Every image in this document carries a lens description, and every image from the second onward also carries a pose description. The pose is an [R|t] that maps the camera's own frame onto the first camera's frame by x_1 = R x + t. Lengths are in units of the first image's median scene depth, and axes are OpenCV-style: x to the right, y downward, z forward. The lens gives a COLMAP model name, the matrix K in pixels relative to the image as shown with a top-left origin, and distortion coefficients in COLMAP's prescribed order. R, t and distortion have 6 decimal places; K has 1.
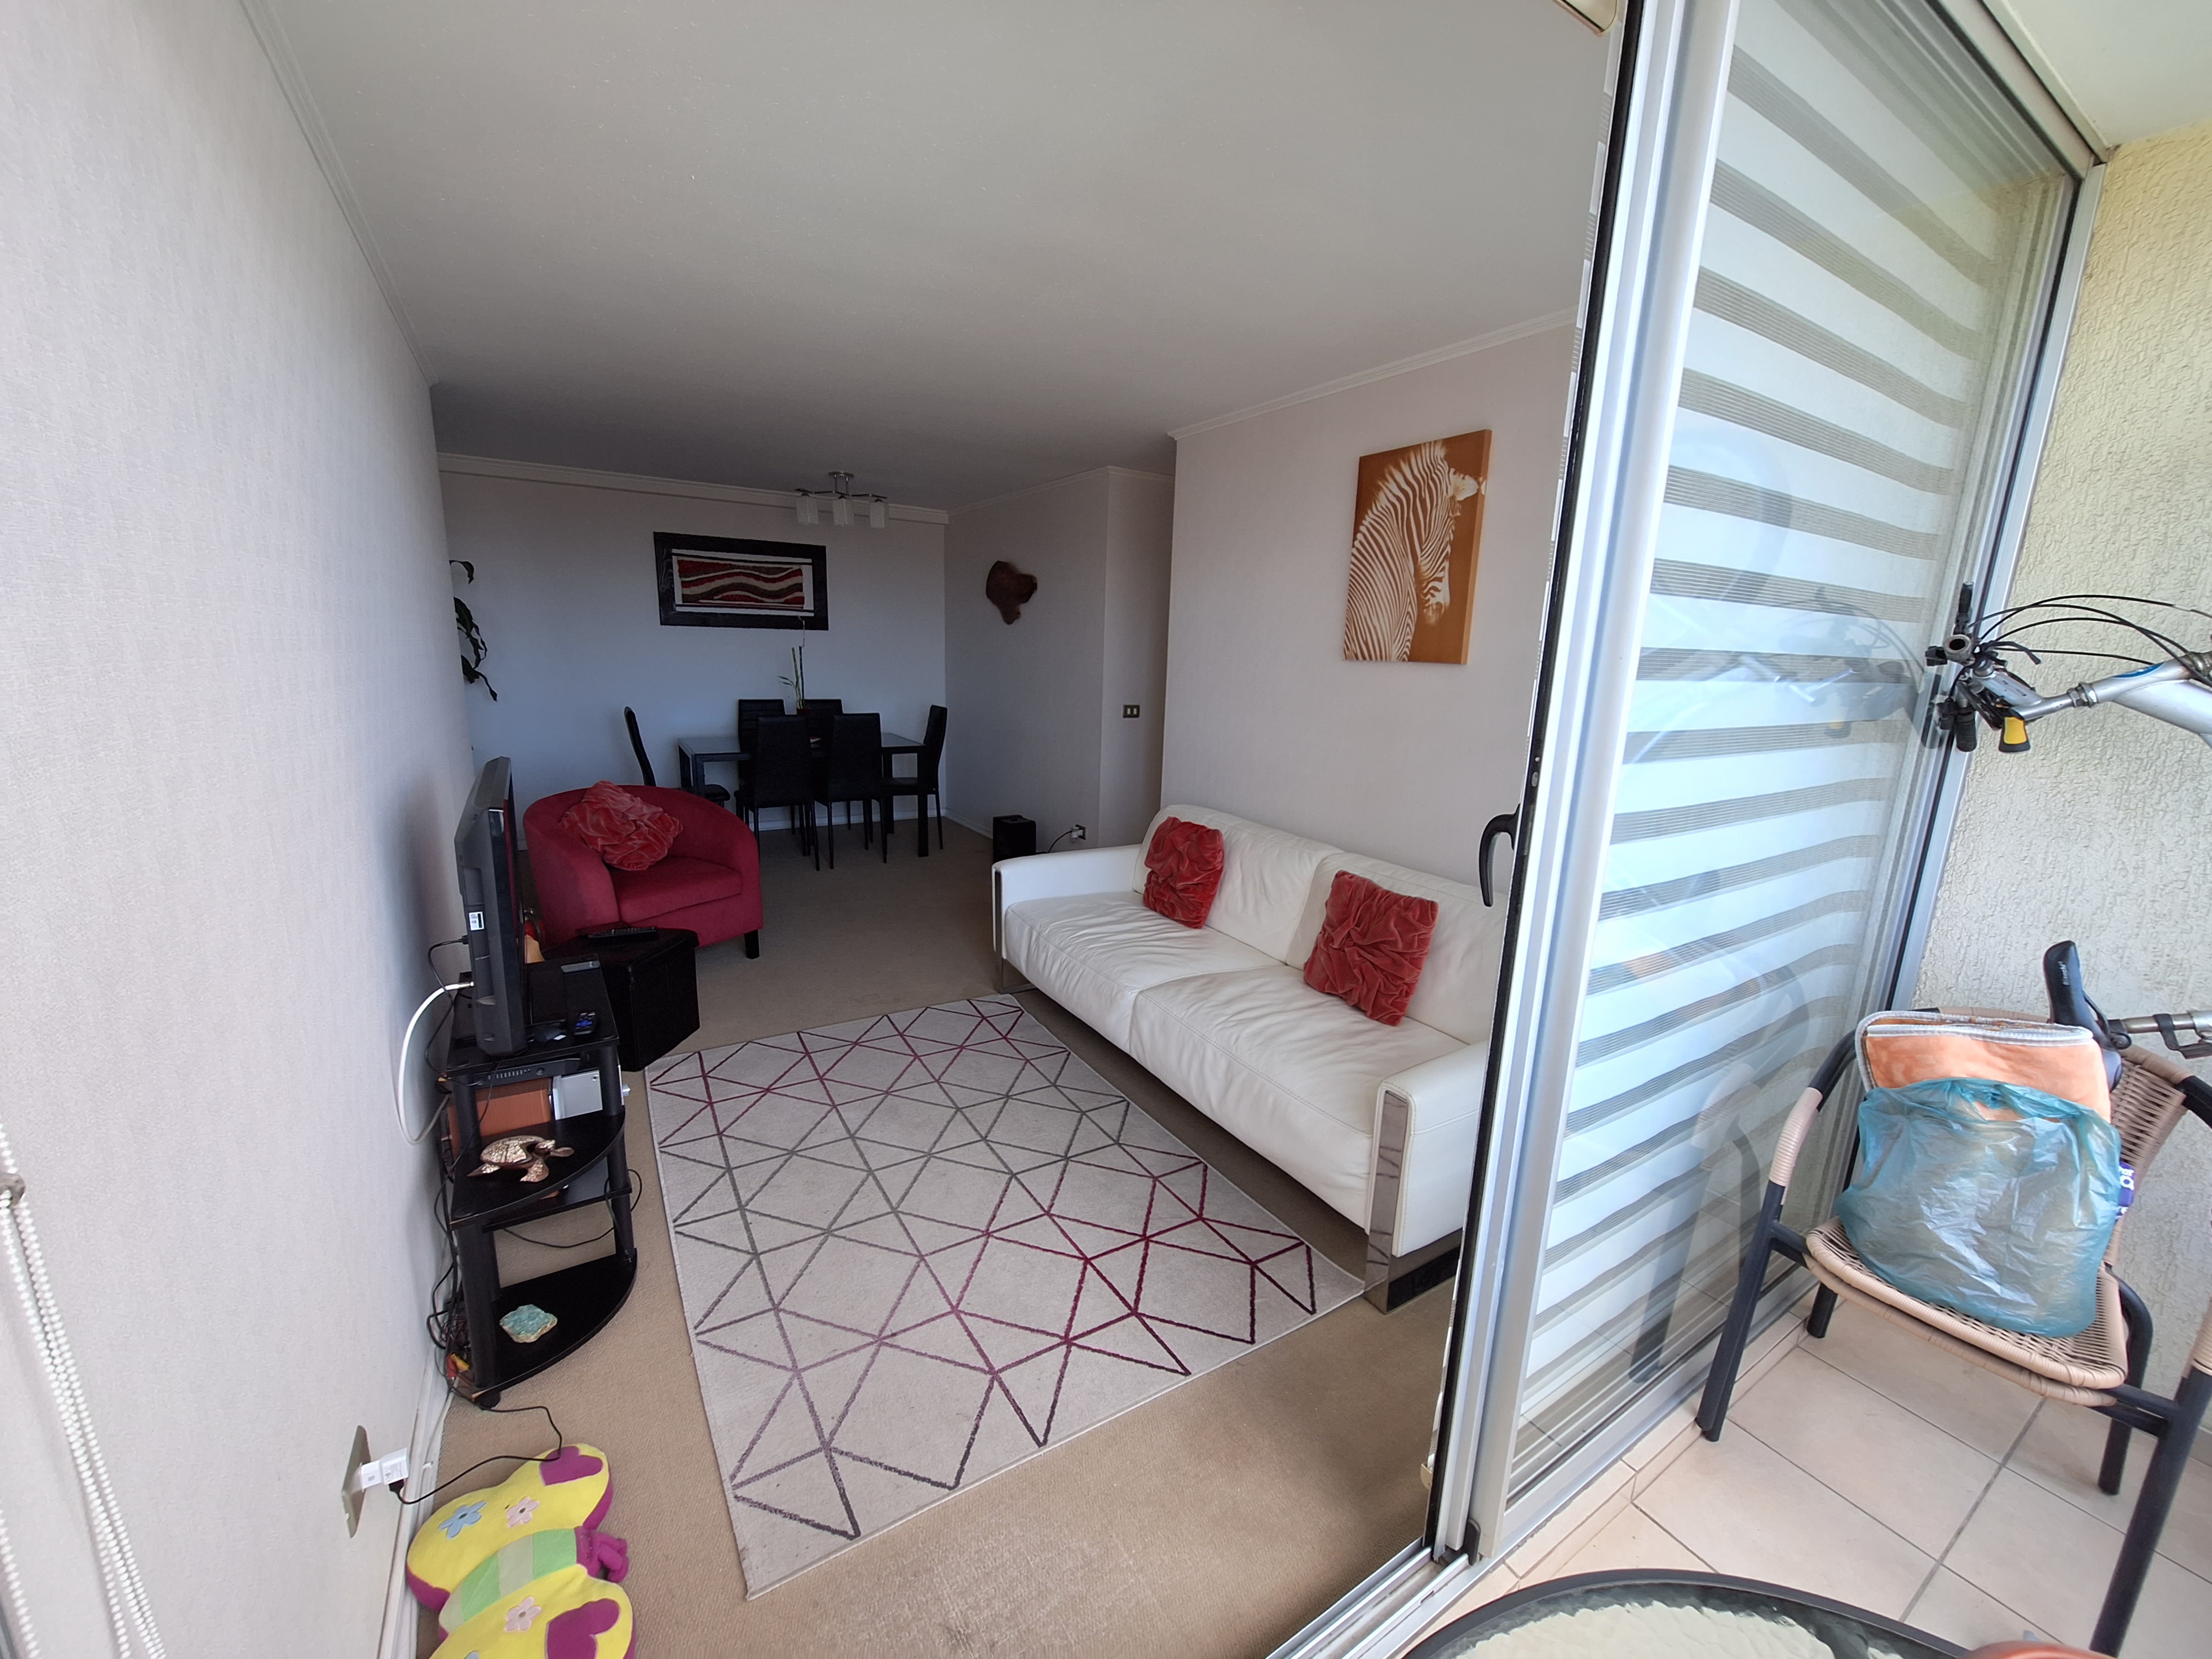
lens RADIAL K [[872.5, 0, 1116.0], [0, 872.5, 830.4], [0, 0, 1]] dist [-0.002948, -0.000443]
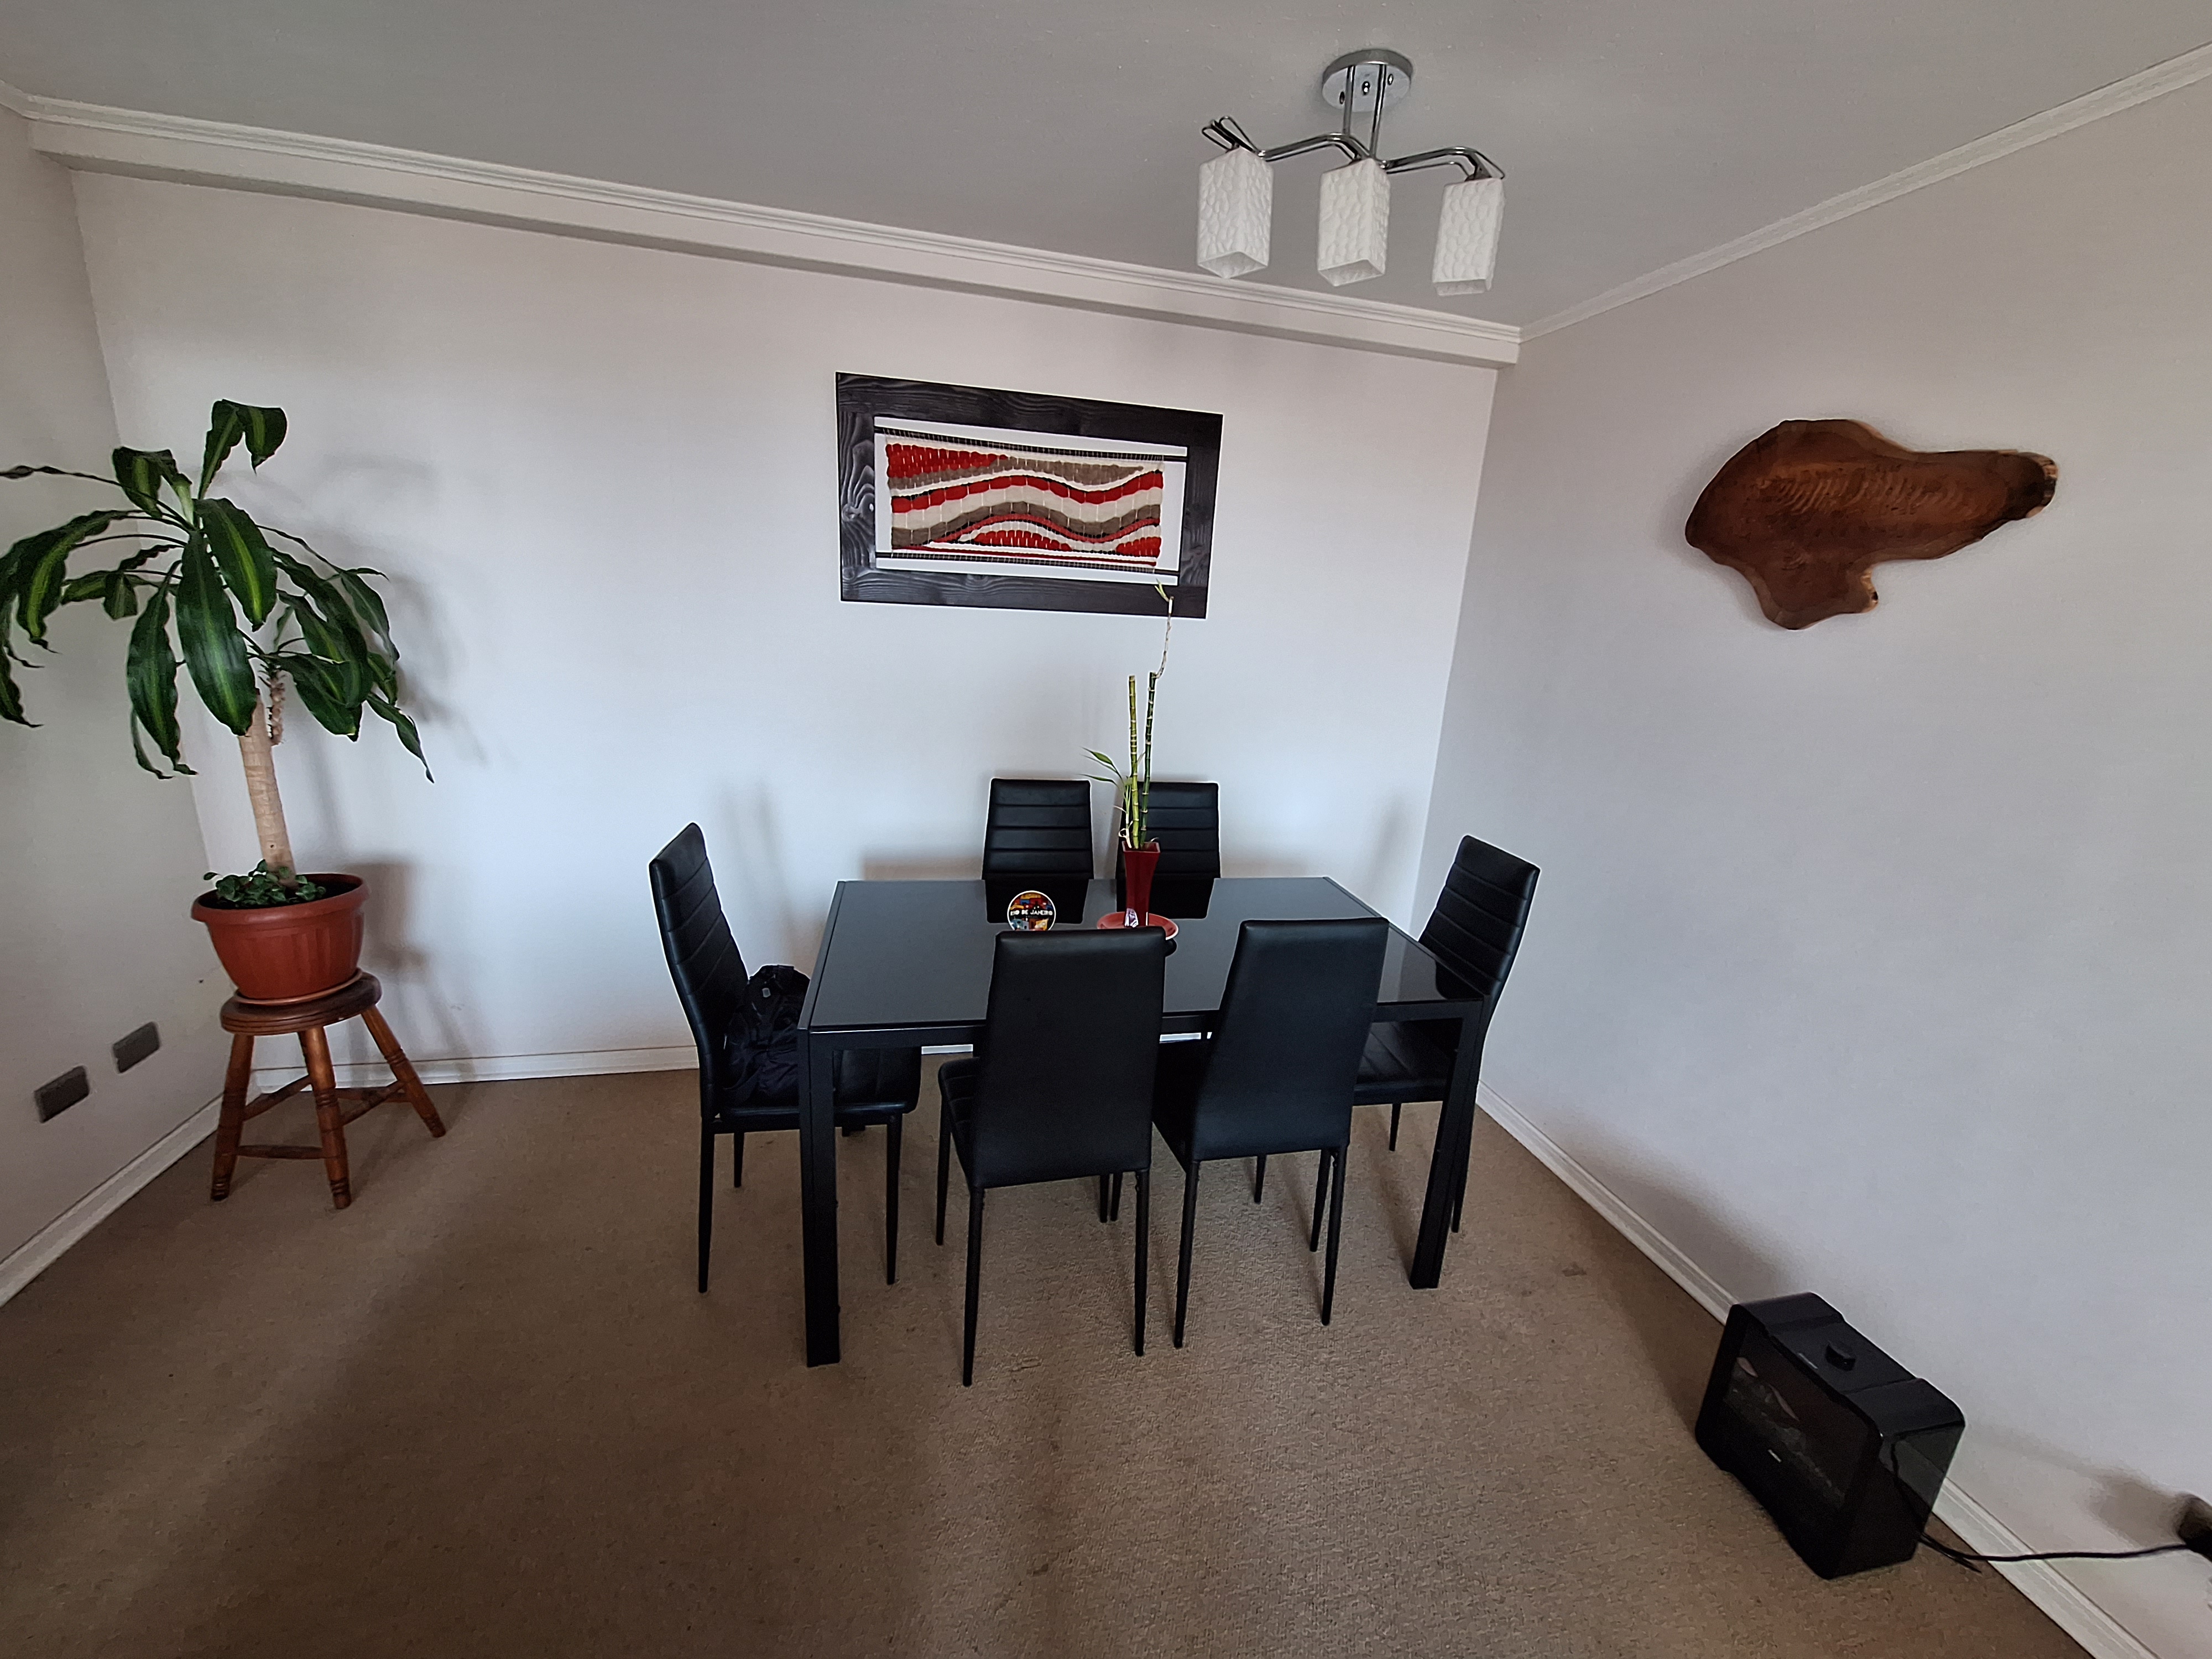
lens RADIAL K [[868.2, 0, 1106.0], [0, 868.2, 829.5], [0, 0, 1]] dist [-0.010358, 0.000124]
pose [[0.940877, 0.107101, -0.321371, -0.525396], [-0.096462, 0.994135, 0.048899, -0.329376], [0.324723, -0.015008, 0.945690, 1.337548]]
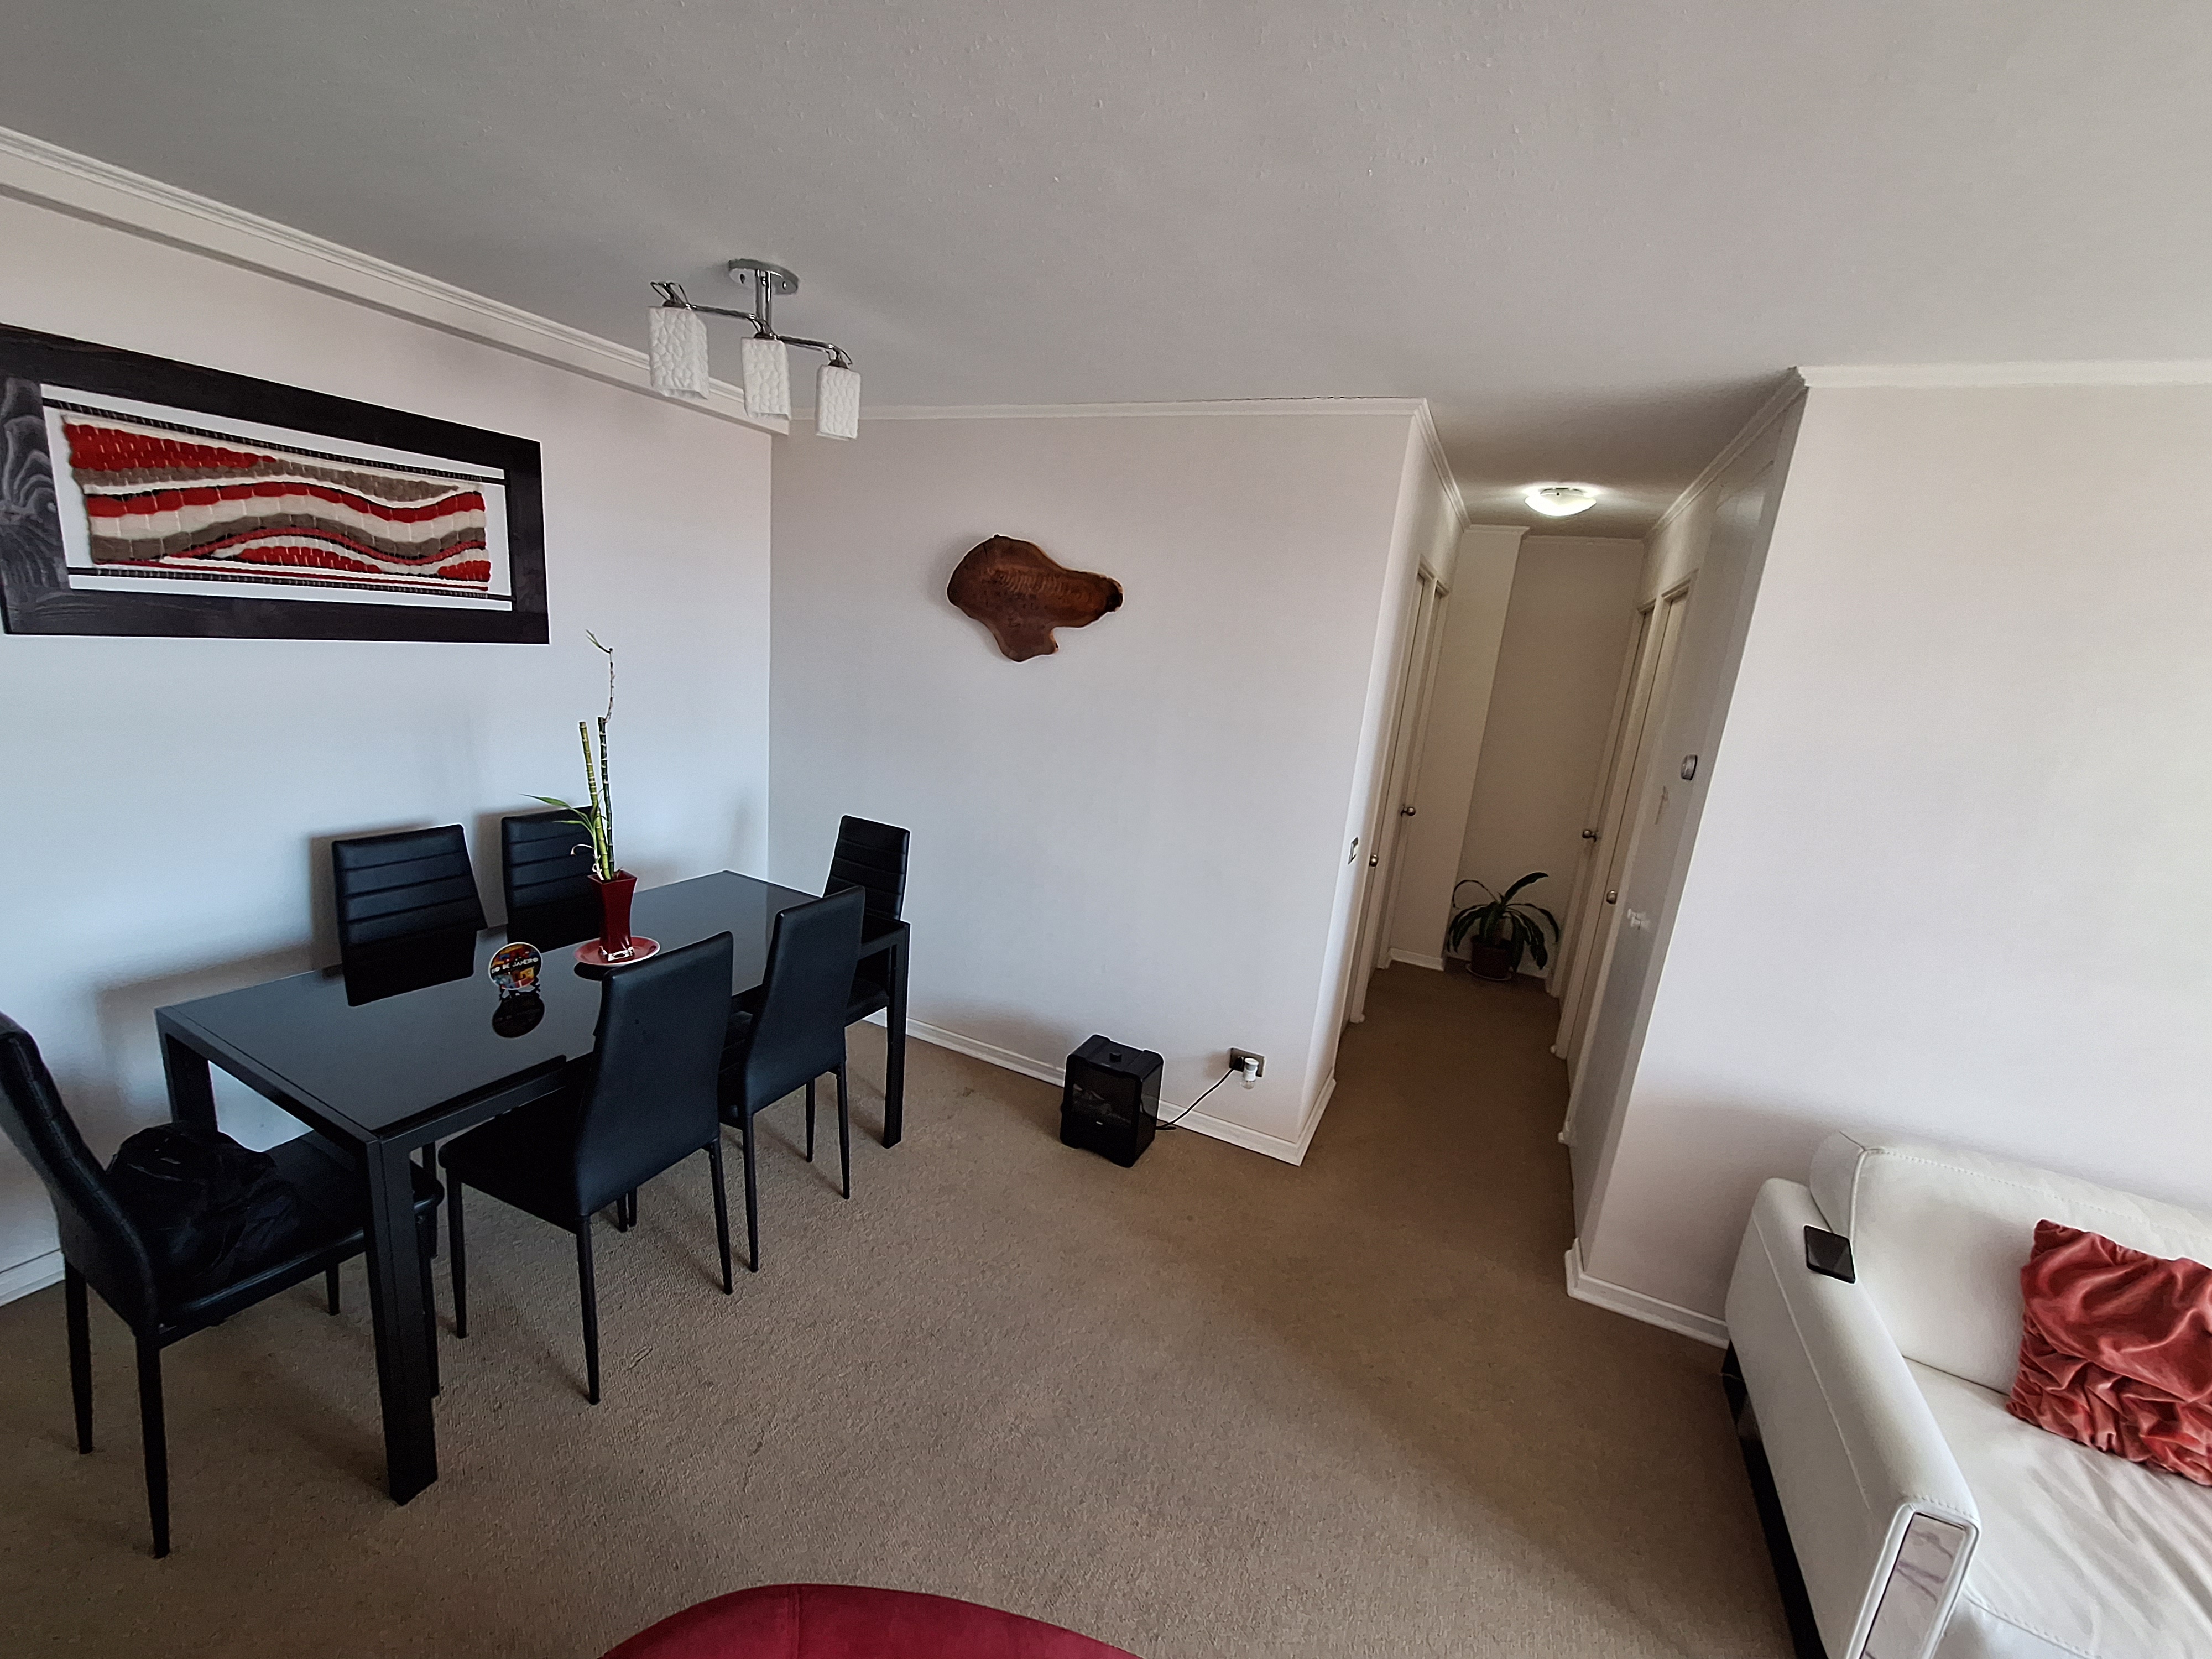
lens RADIAL K [[872.9, 0, 1113.8], [0, 872.9, 826.6], [0, 0, 1]] dist [-0.001359, -0.000697]
pose [[0.842776, -0.073853, 0.533173, -0.763455], [0.045740, 0.996786, 0.065770, -0.359057], [-0.536317, -0.031042, 0.843446, 1.127059]]
